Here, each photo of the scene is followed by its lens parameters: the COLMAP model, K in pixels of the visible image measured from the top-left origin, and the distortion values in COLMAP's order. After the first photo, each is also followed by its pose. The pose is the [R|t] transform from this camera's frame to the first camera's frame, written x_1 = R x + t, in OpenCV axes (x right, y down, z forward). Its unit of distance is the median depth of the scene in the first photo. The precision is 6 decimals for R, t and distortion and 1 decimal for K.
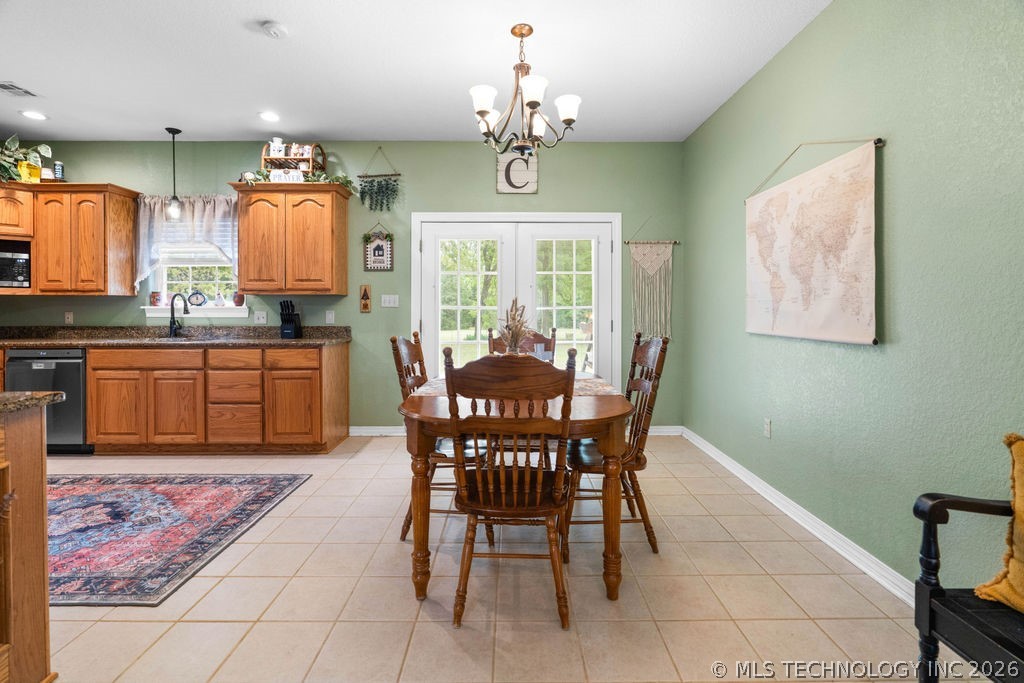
lens RADIAL K [[478.1, 0, 510.7], [0, 478.1, 309.5], [0, 0, 1]] dist [-0.003213, 0.000749]
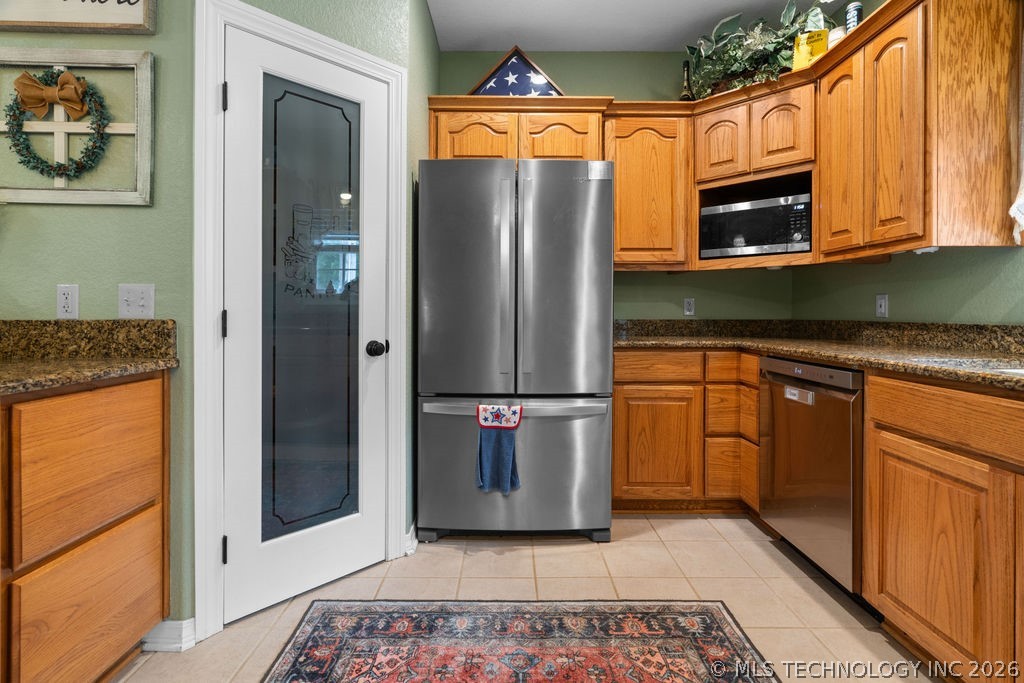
lens RADIAL K [[475.9, 0, 511.1], [0, 475.9, 309.1], [0, 0, 1]] dist [-0.003256, -0.000383]
pose [[0.003286, -0.004712, -0.999984, -0.440001], [-0.009132, 0.999947, -0.004741, 0.029519], [0.999953, 0.009148, 0.003243, 0.640412]]
